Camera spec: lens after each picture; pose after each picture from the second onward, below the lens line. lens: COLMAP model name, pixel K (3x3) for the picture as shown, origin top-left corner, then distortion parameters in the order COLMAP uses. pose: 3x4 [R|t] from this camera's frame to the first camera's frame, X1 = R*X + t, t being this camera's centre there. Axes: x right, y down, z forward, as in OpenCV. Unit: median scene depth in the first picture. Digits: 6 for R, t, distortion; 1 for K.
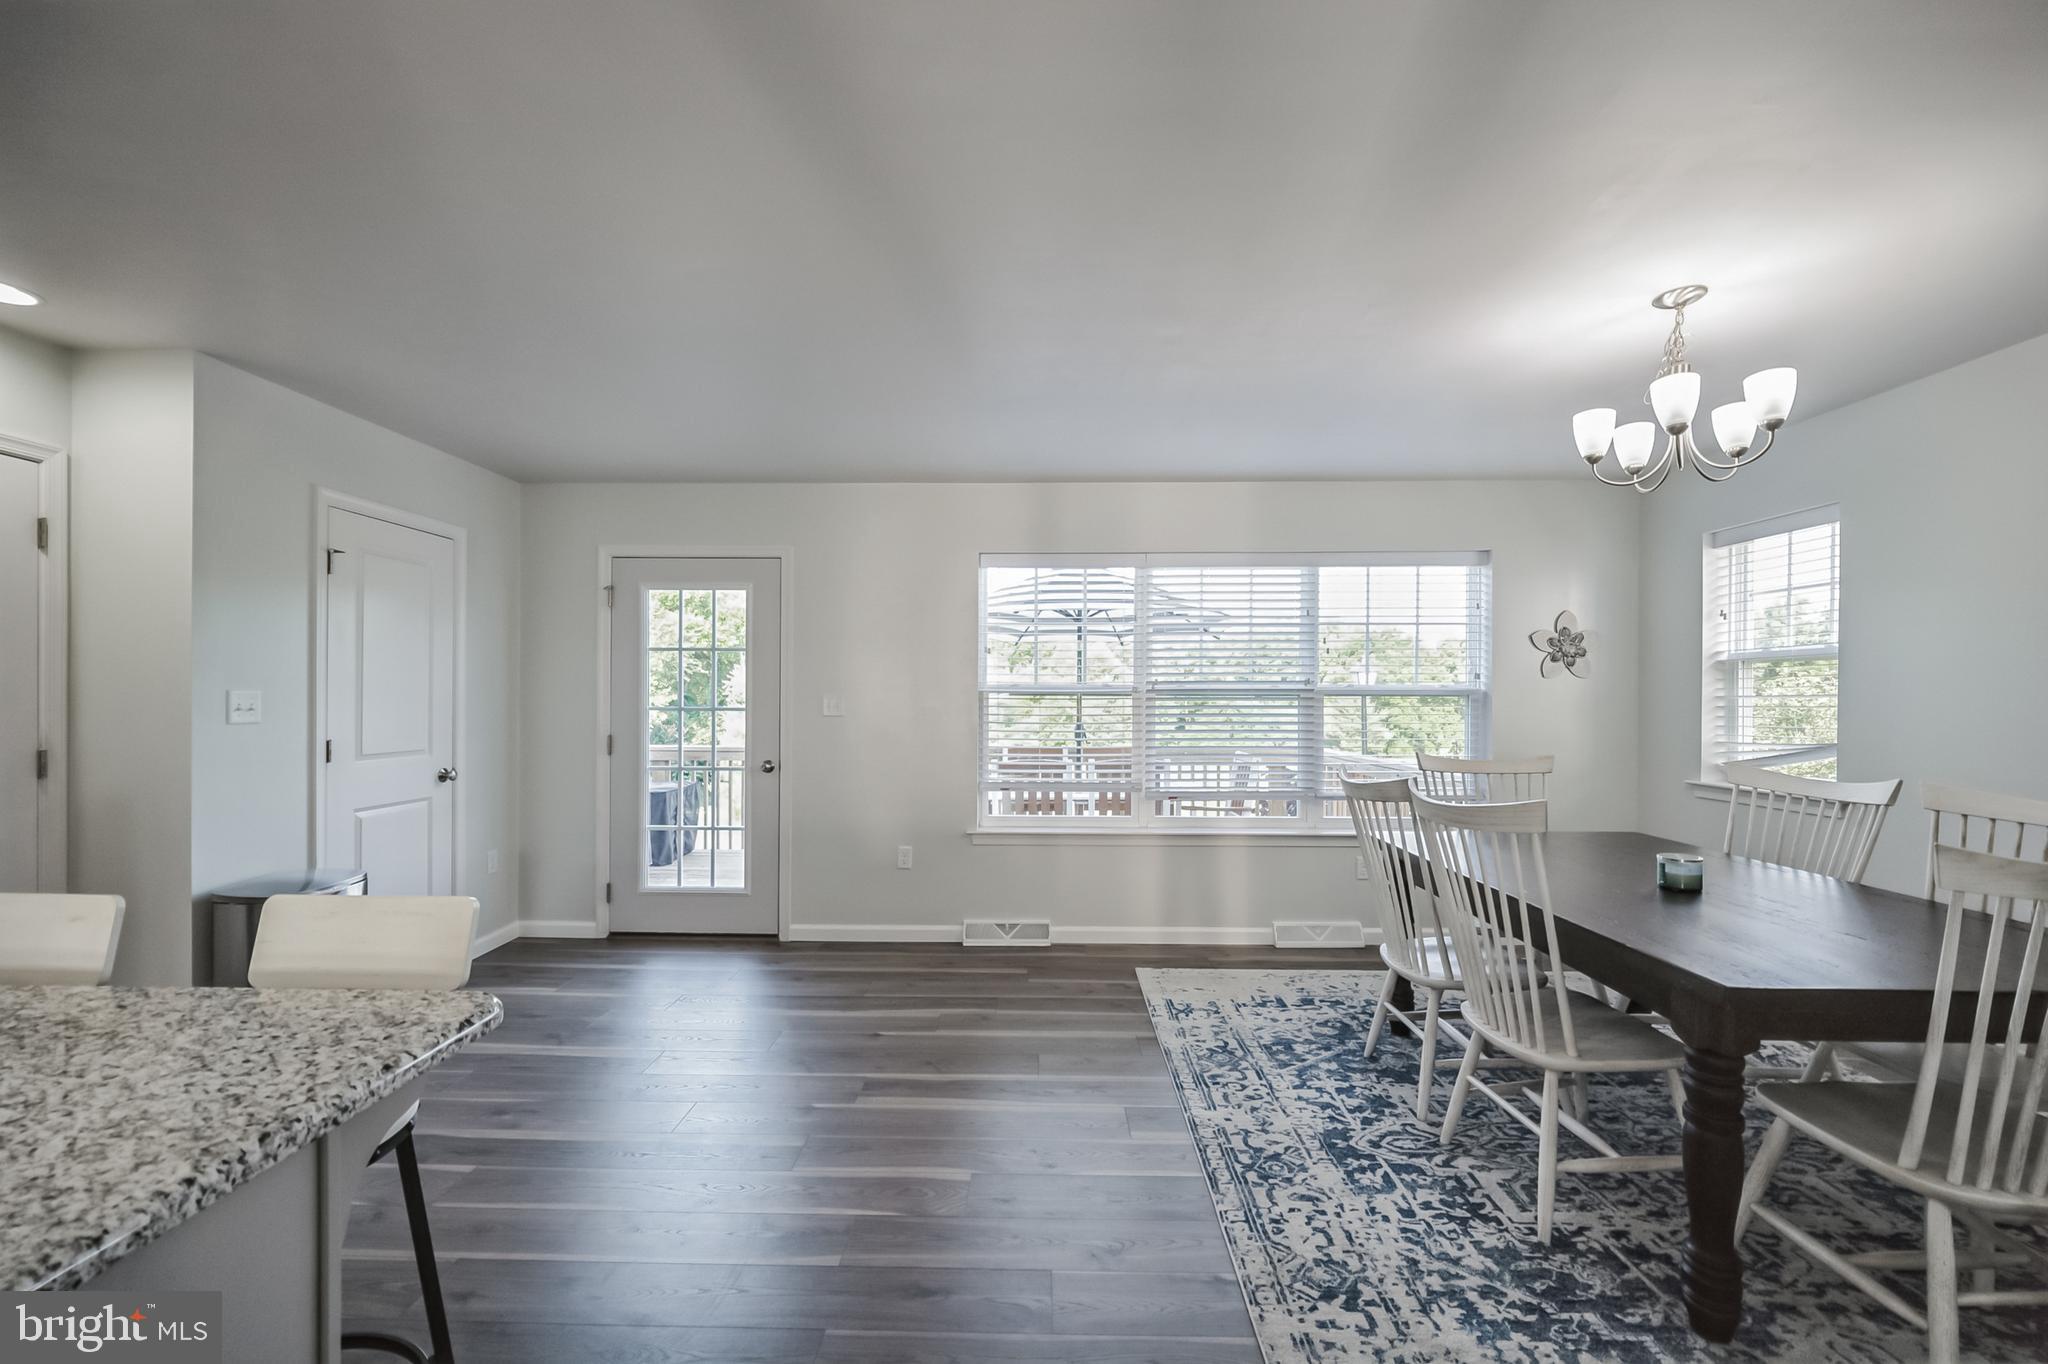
lens RADIAL K [[834.5, 0, 1020.9], [0, 834.5, 704.7], [0, 0, 1]] dist [-0.000833, 0.000030]
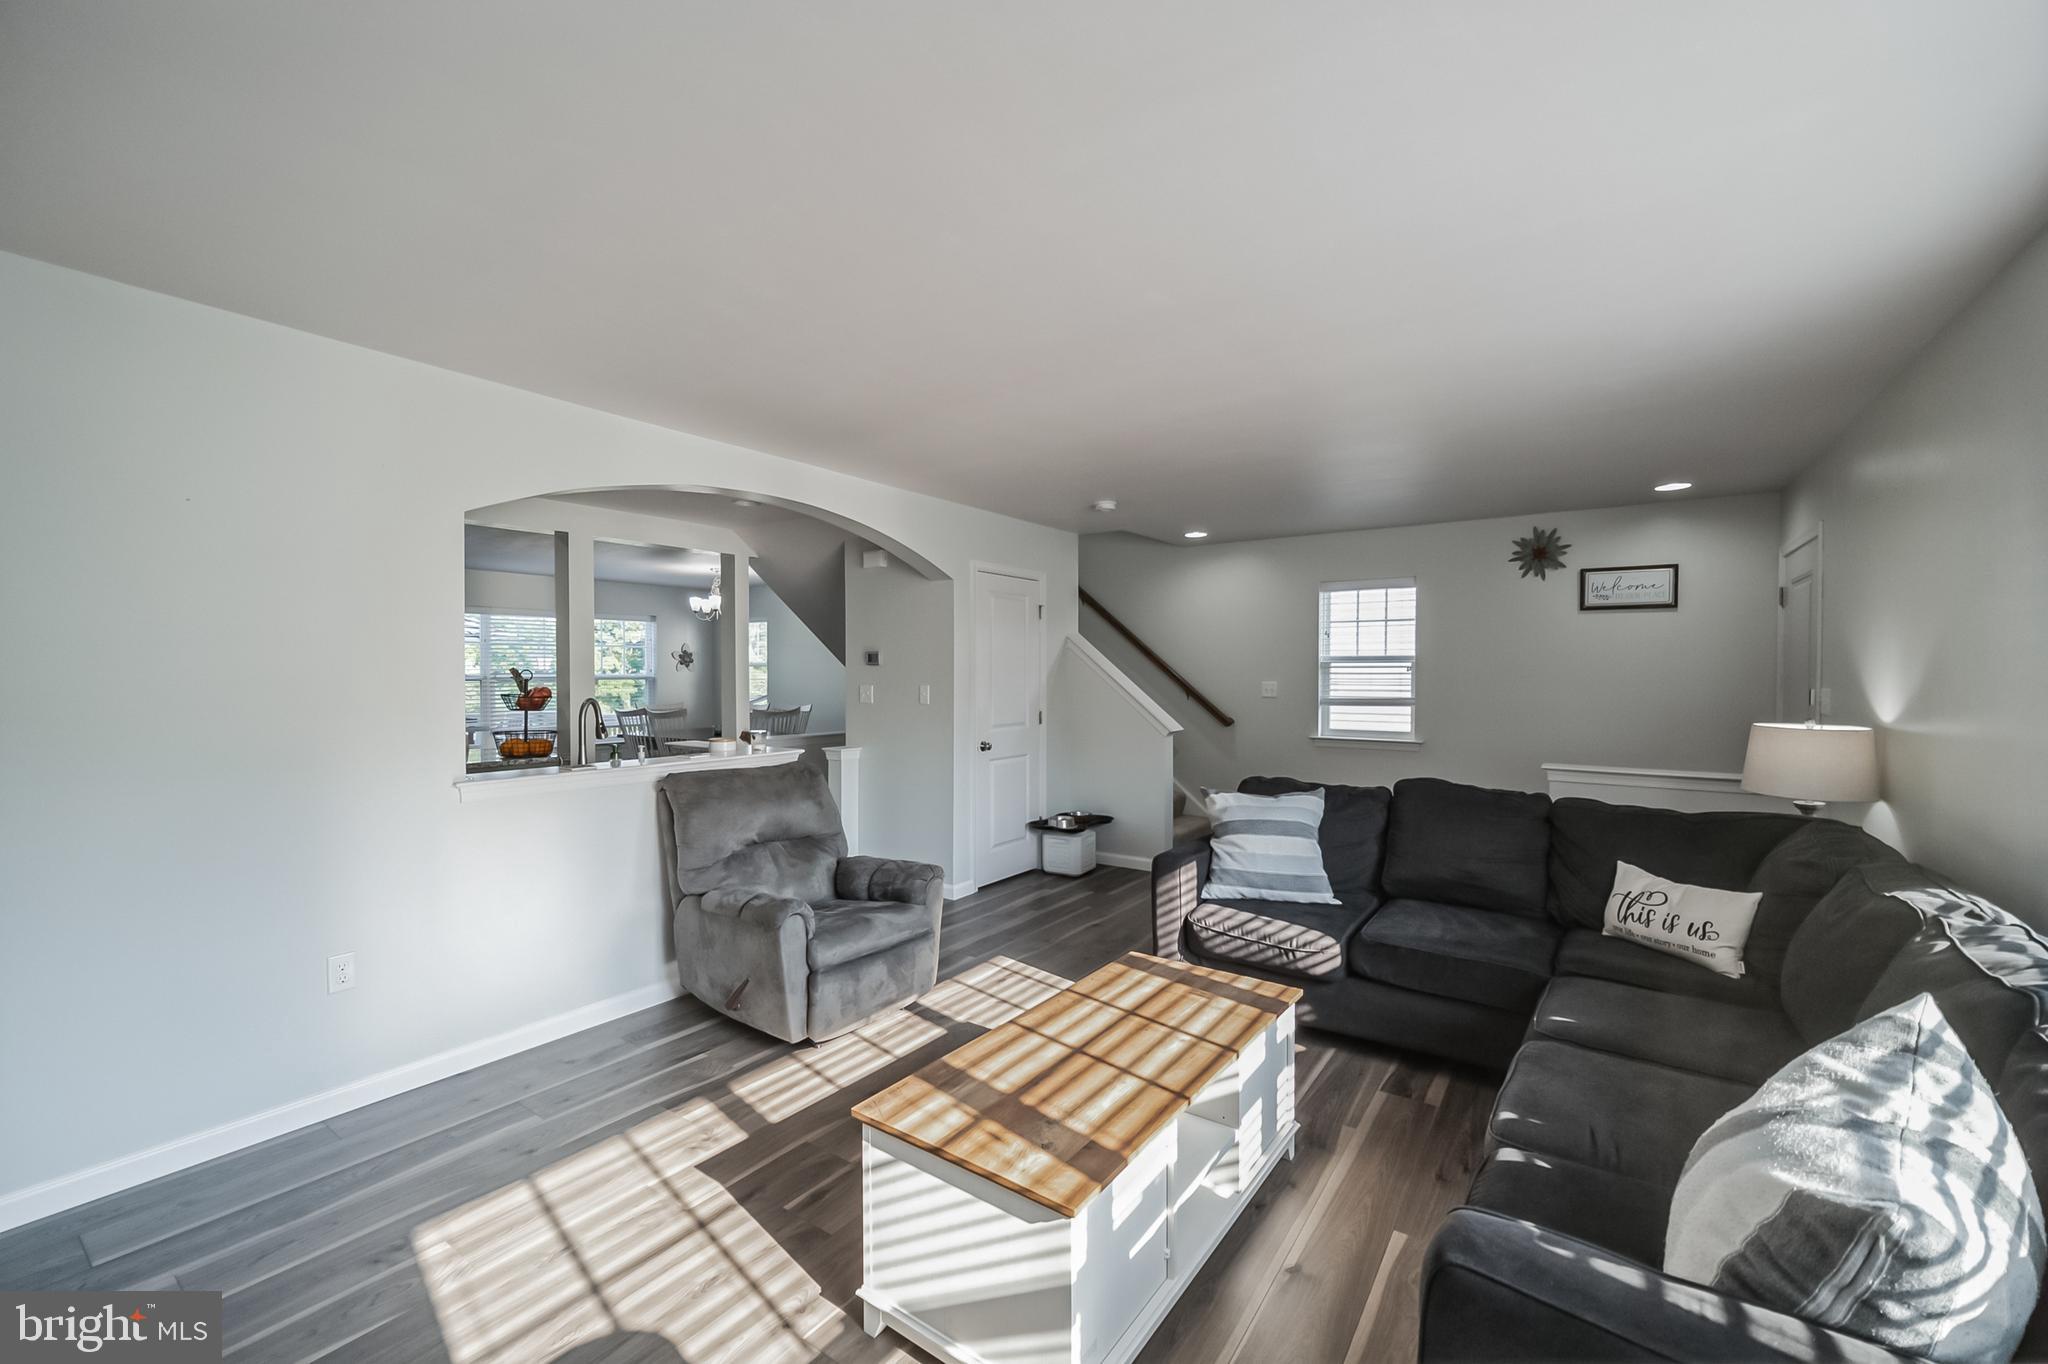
lens RADIAL K [[814.0, 0, 1024.0], [0, 814.0, 682.0], [0, 0, 1]] dist [-0.001925, -0.000118]
pose [[0.562800, -0.010910, 0.826521, -1.060321], [0.007250, 0.999940, 0.008262, -0.019459], [-0.826561, 0.001342, 0.562845, -1.620053]]
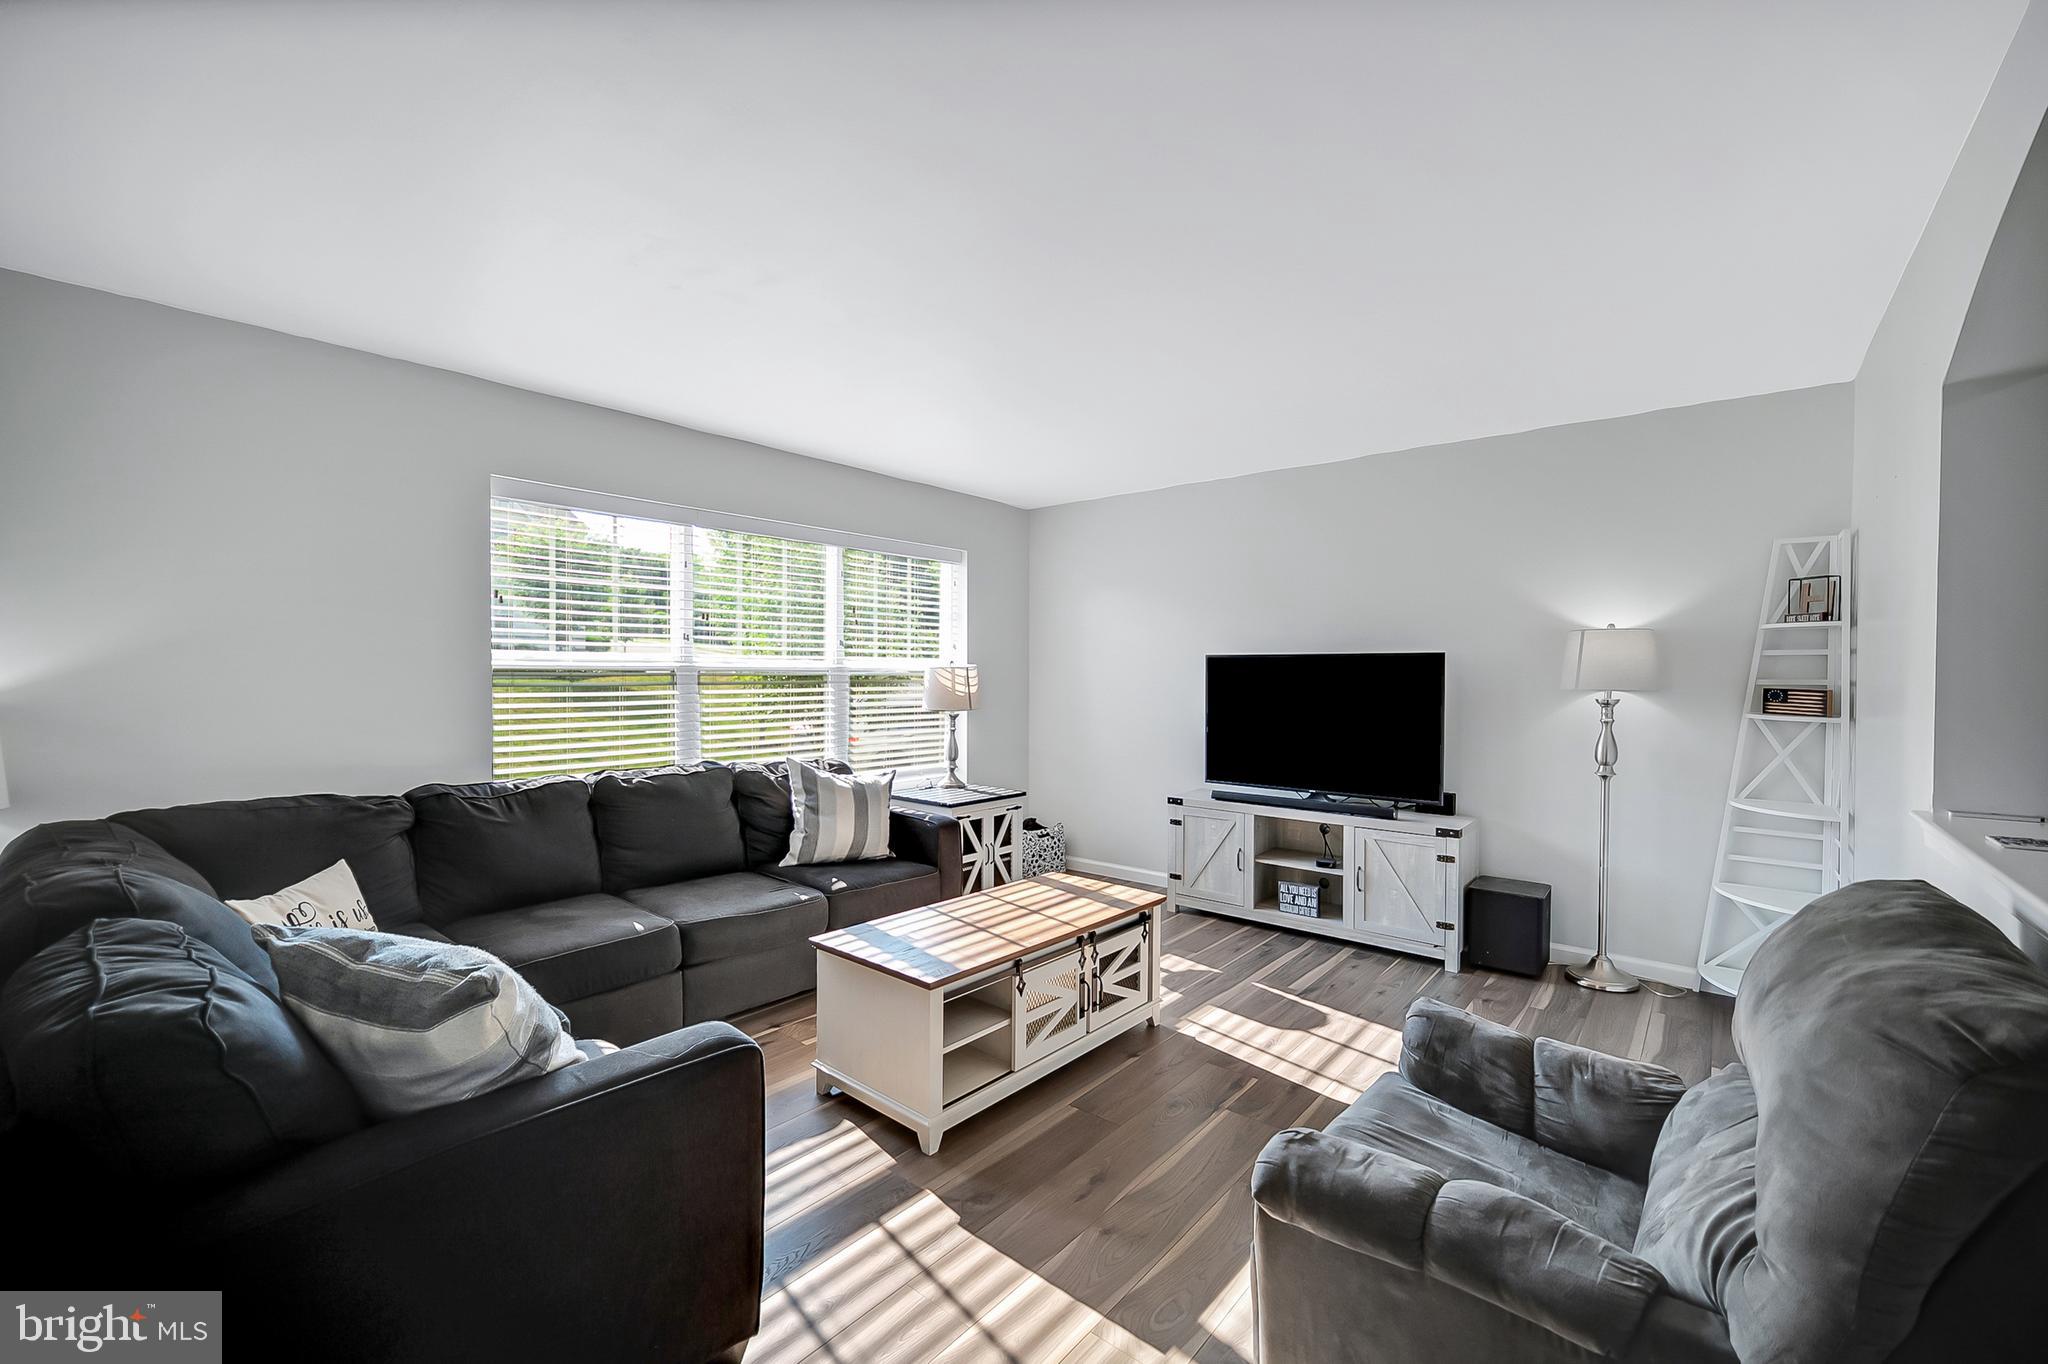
lens RADIAL K [[834.3, 0, 1020.0], [0, 834.3, 677.2], [0, 0, 1]] dist [-0.002223, -0.000164]
pose [[-0.631995, 0.000471, -0.774972, 0.194333], [-0.014476, 0.999818, 0.012413, -0.004457], [0.774837, 0.019064, -0.631874, -0.740389]]
